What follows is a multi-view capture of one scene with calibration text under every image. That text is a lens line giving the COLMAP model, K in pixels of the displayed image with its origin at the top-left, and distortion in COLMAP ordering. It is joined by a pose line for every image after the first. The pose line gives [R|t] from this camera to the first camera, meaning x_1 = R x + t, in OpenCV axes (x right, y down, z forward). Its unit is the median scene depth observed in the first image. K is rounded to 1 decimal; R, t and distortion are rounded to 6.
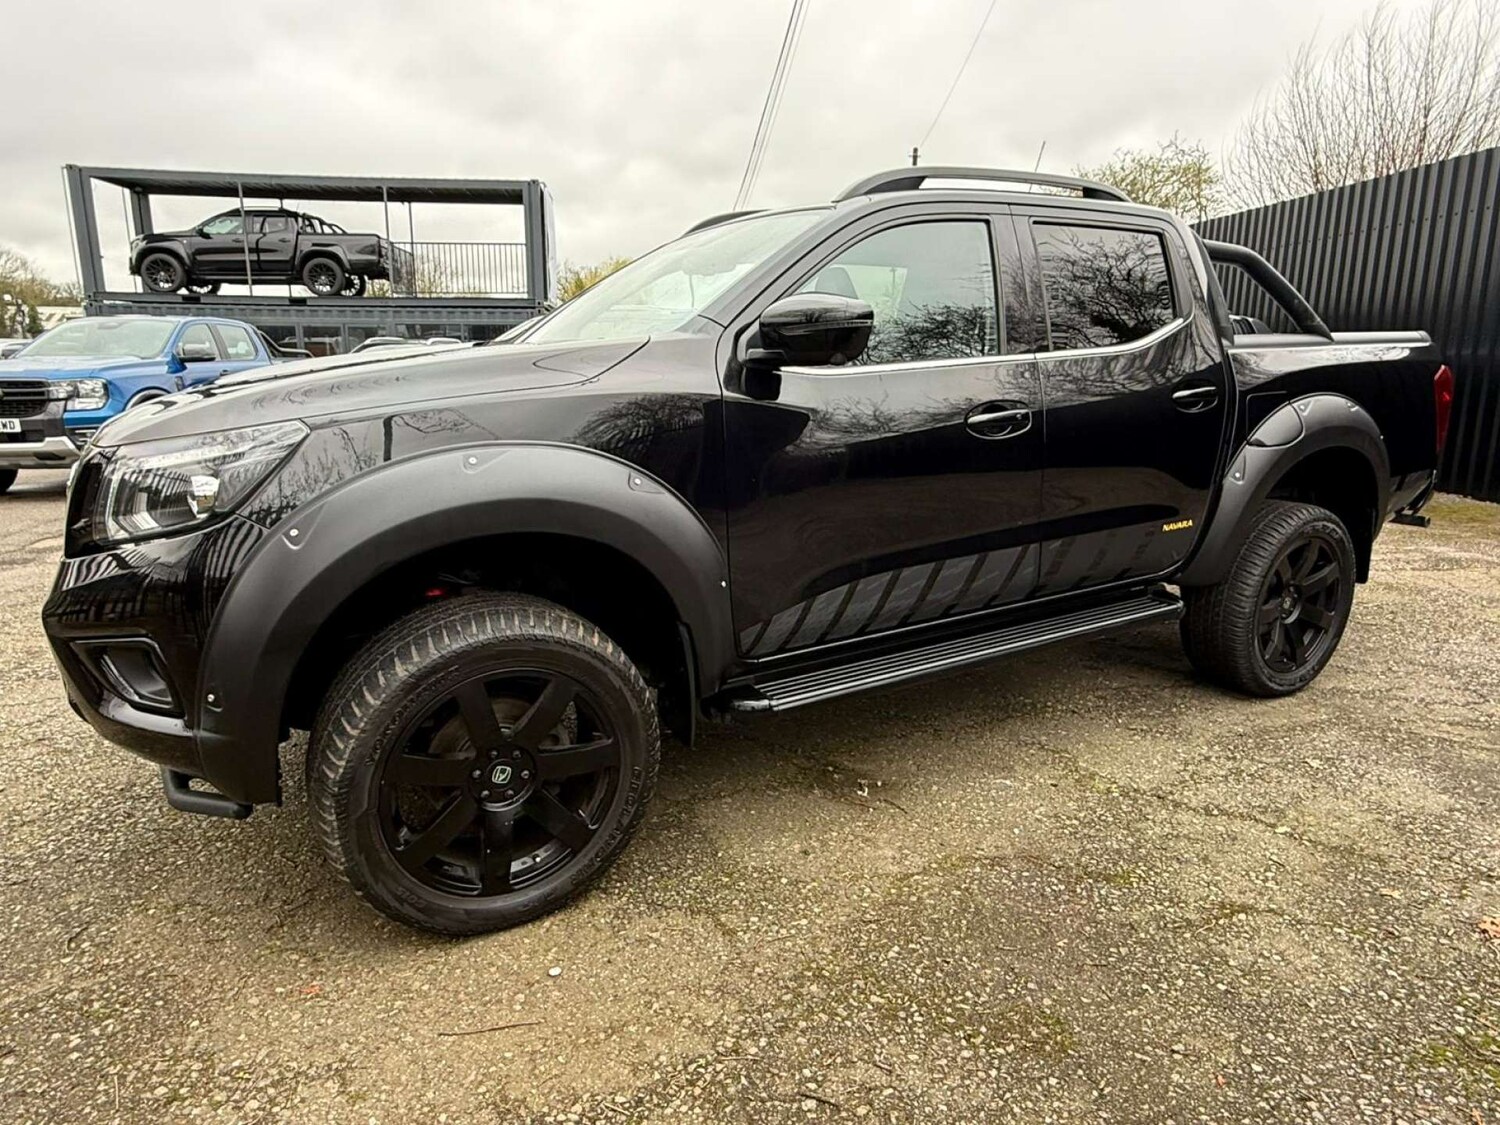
lens RADIAL K [[929.3, 0, 745.5], [0, 929.3, 556.7], [0, 0, 1]] dist [-0.008729, 0.009249]
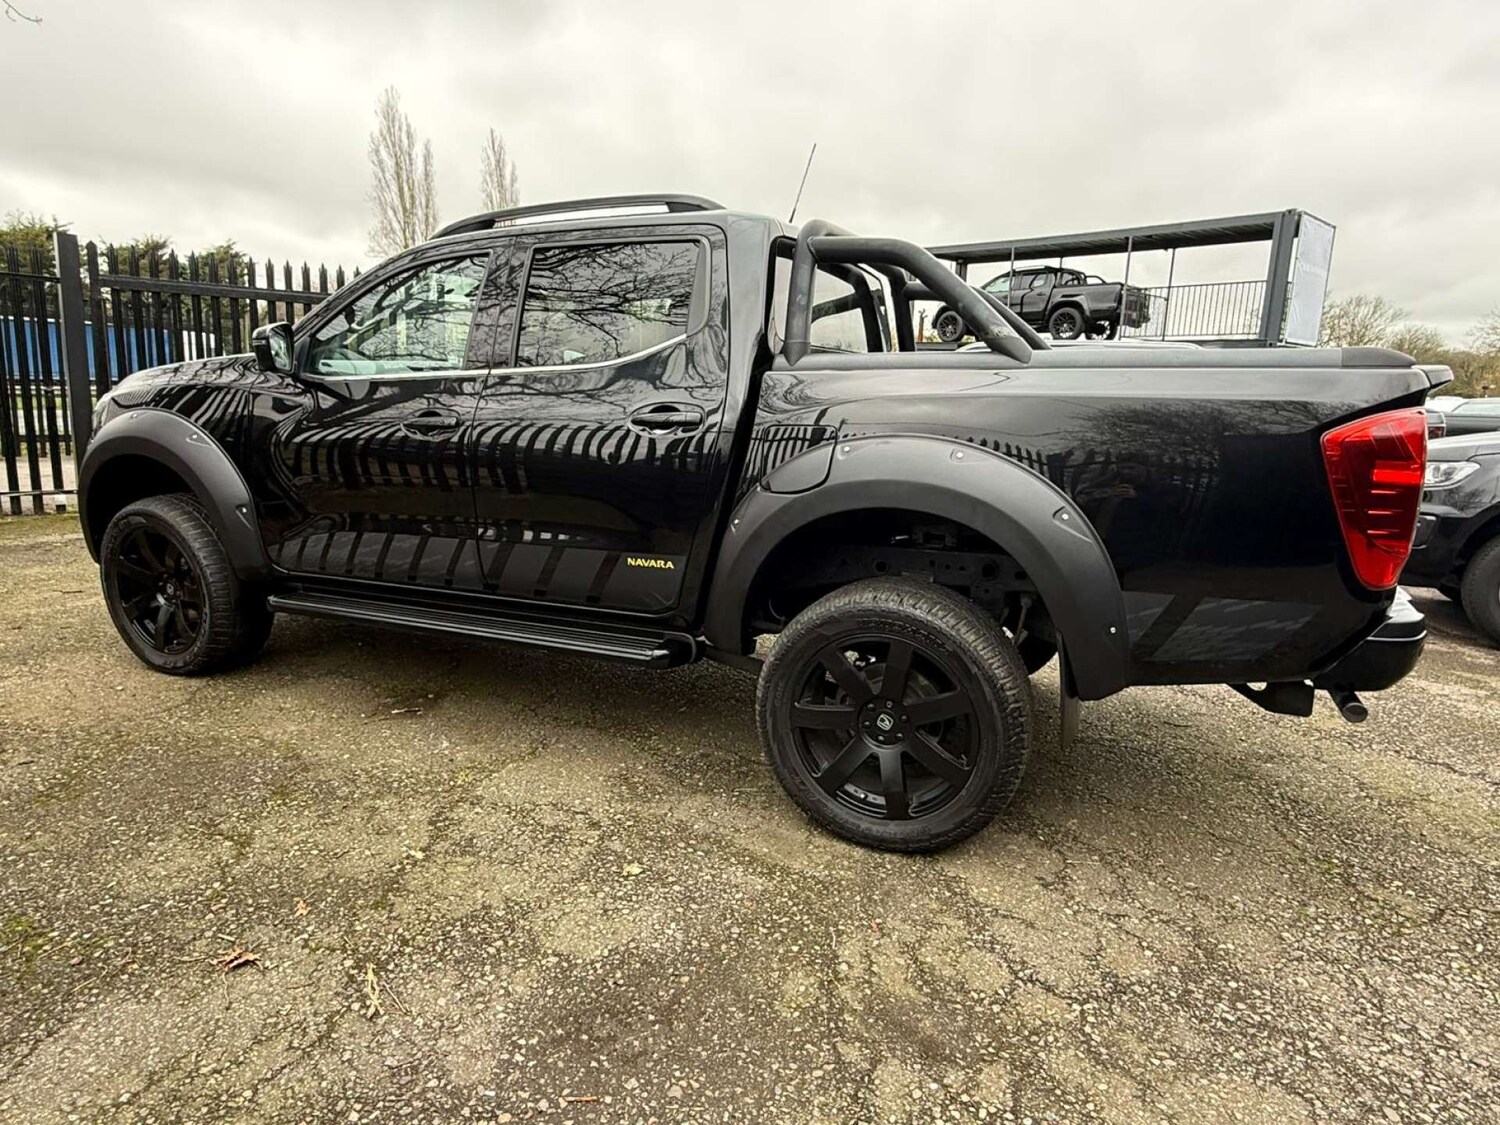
lens RADIAL K [[886.5, 0, 749.3], [0, 886.5, 564.4], [0, 0, 1]] dist [-0.000741, 0.001324]
pose [[0.583945, 0.175885, -0.792510, 1.357665], [-0.201075, 0.977163, 0.068707, -0.125224], [0.786496, 0.119233, 0.605976, 0.626483]]
